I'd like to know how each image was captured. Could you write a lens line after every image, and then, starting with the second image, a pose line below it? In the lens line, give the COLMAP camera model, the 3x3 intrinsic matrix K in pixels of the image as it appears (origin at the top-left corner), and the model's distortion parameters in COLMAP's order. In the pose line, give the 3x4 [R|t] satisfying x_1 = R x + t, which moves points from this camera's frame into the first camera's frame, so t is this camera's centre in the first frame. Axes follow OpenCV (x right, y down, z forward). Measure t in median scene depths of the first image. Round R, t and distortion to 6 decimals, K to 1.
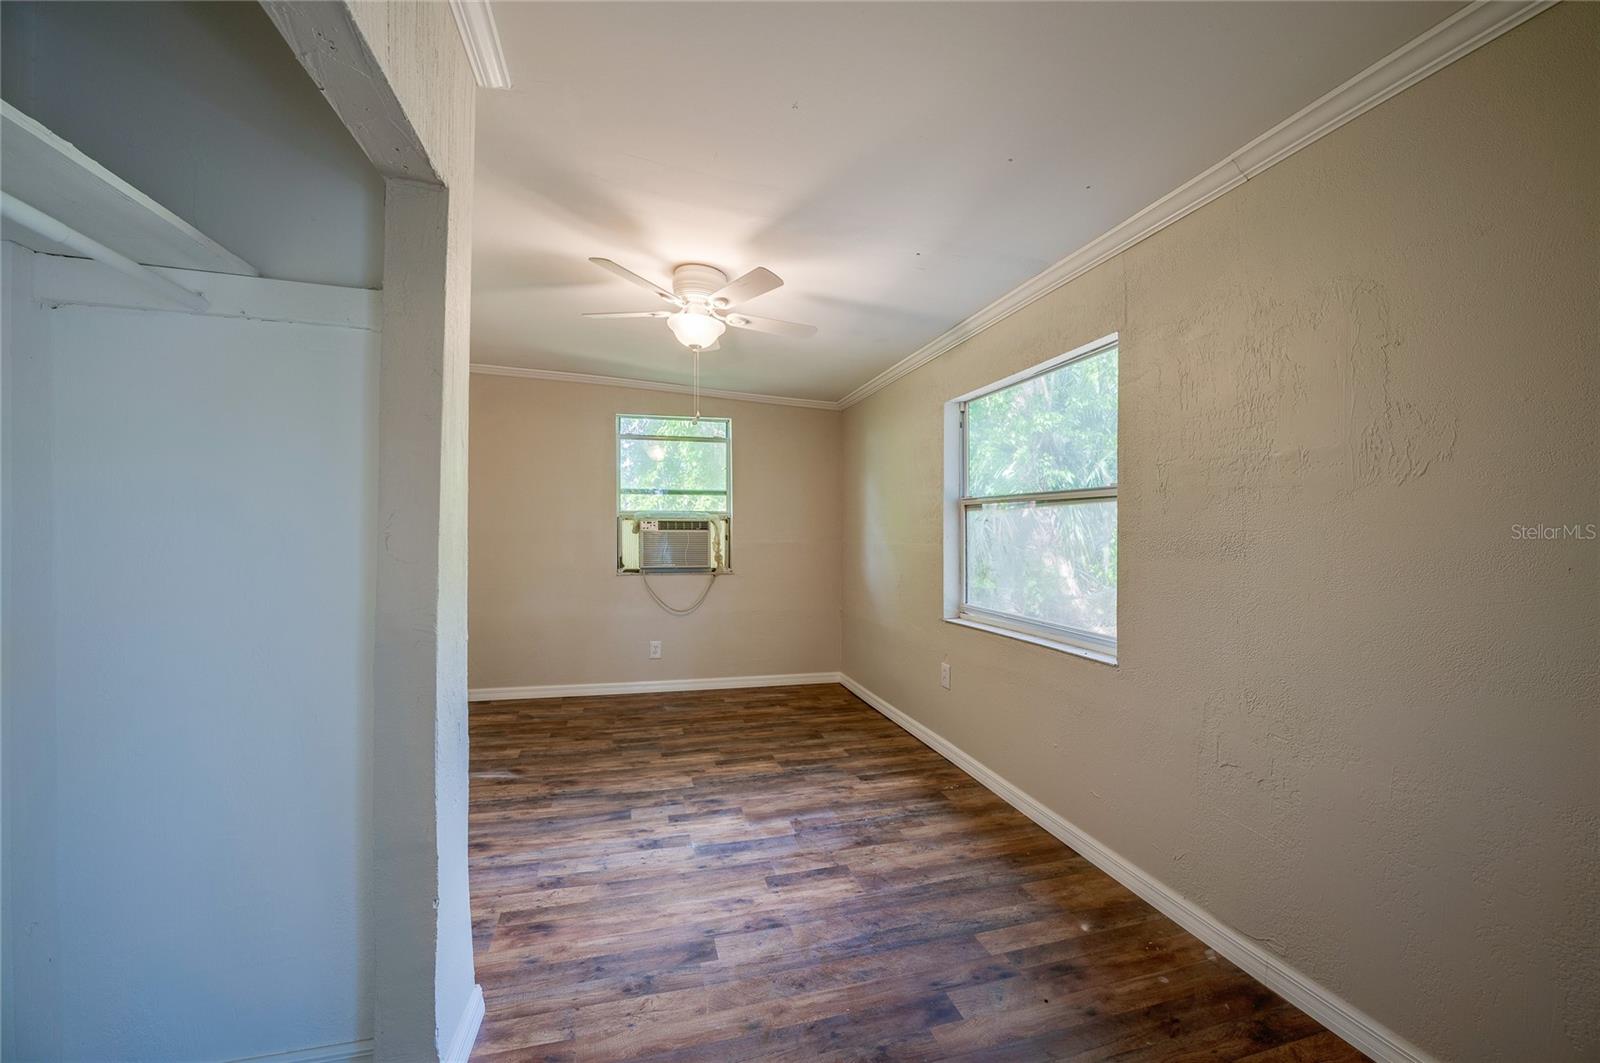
lens RADIAL K [[633.5, 0, 790.9], [0, 633.5, 532.2], [0, 0, 1]] dist [-0.014151, 0.000712]
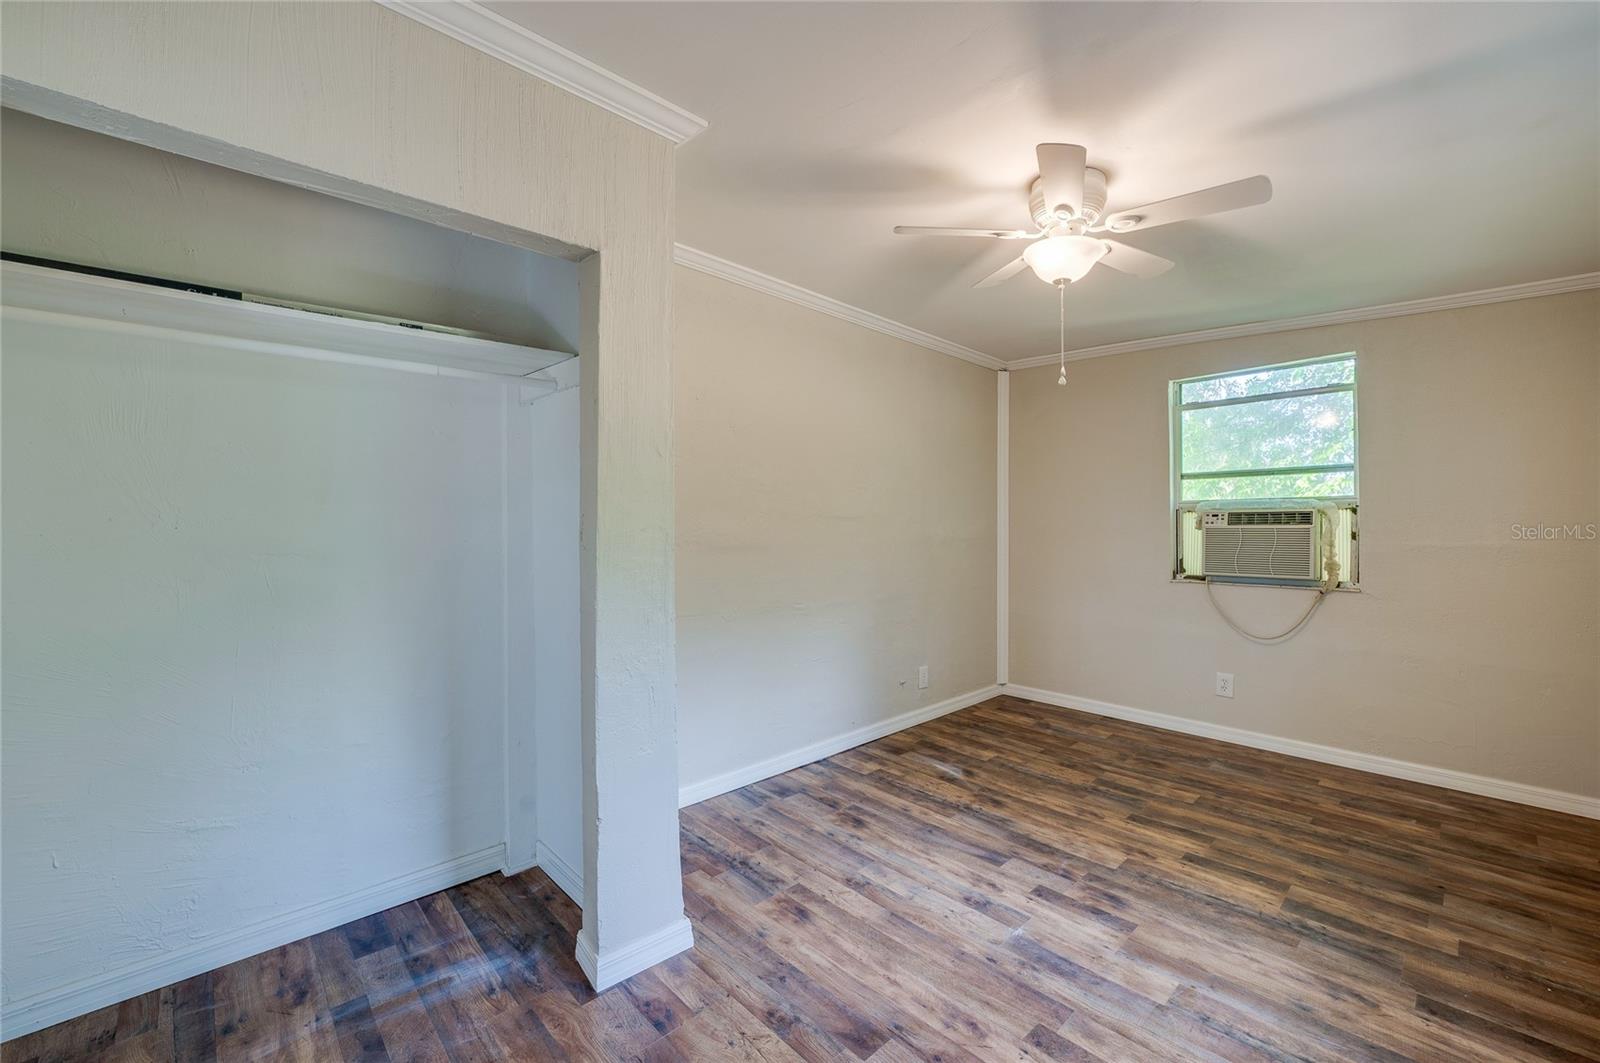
lens RADIAL K [[633.5, 0, 795.7], [0, 633.5, 532.3], [0, 0, 1]] dist [-0.014151, 0.000712]
pose [[0.478242, 0.001860, -0.878226, 0.293171], [0.002655, 0.999990, 0.003564, 0.001808], [0.878224, -0.004036, 0.478232, 0.294122]]
